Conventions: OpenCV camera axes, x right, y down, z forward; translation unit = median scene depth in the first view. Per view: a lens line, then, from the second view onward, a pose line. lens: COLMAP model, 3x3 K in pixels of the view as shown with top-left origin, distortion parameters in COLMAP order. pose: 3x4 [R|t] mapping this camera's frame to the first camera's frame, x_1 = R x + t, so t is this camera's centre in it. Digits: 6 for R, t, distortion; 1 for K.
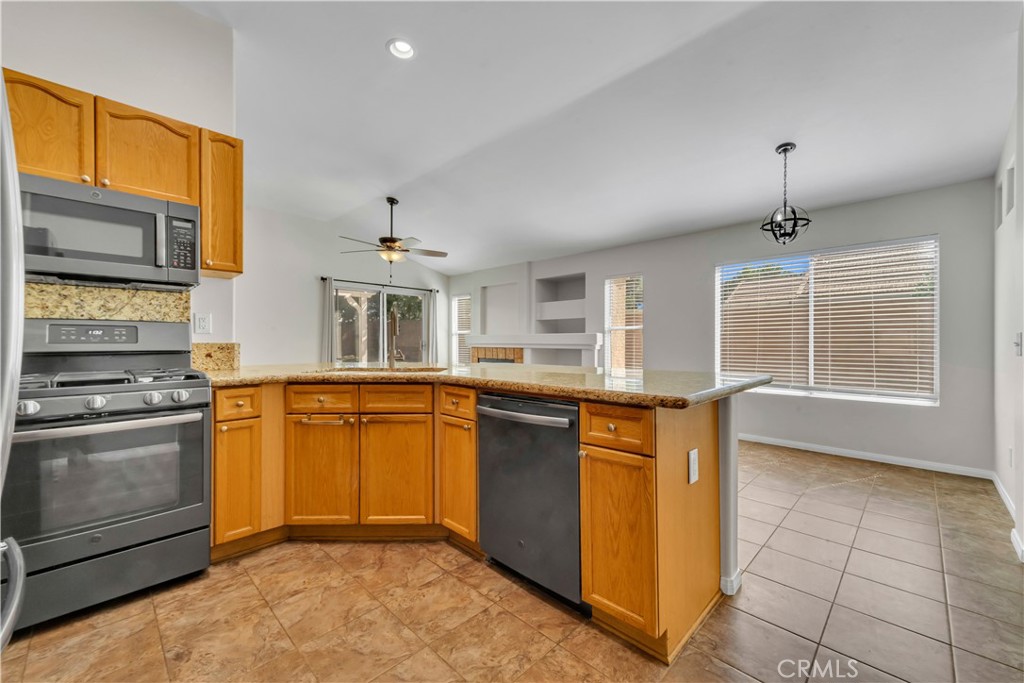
lens RADIAL K [[409.9, 0, 512.5], [0, 409.9, 344.0], [0, 0, 1]] dist [0.014095, -0.000849]
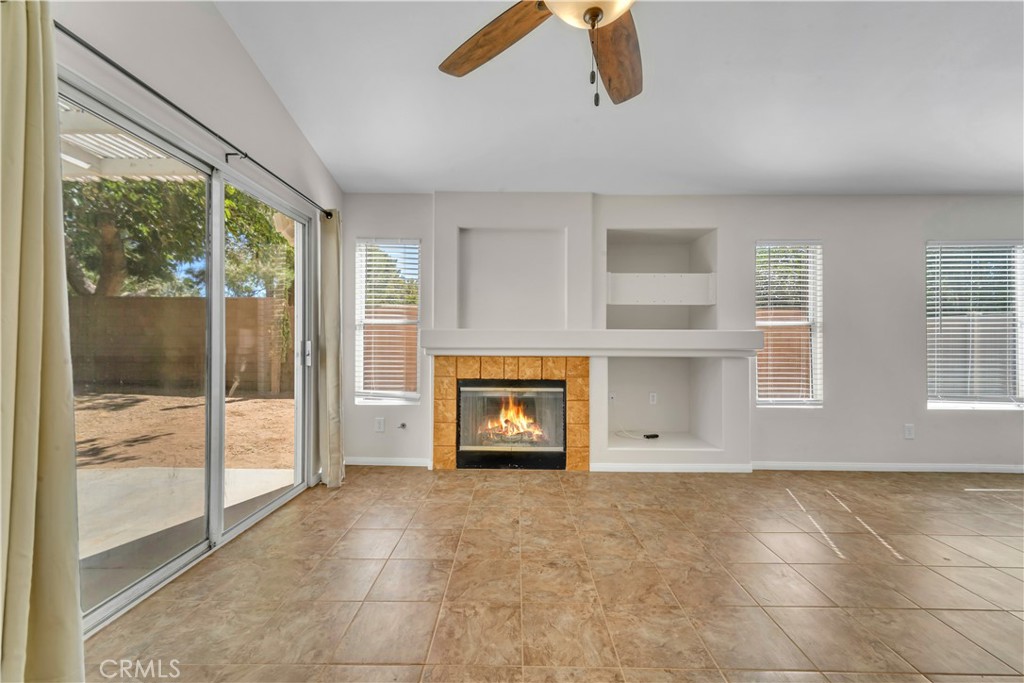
lens RADIAL K [[409.9, 0, 510.3], [0, 409.9, 341.1], [0, 0, 1]] dist [0.014095, -0.000849]
pose [[0.721848, 0.007842, 0.692007, -0.395023], [-0.002388, 0.999958, -0.008840, -0.005233], [-0.692047, 0.004729, 0.721837, 0.679359]]
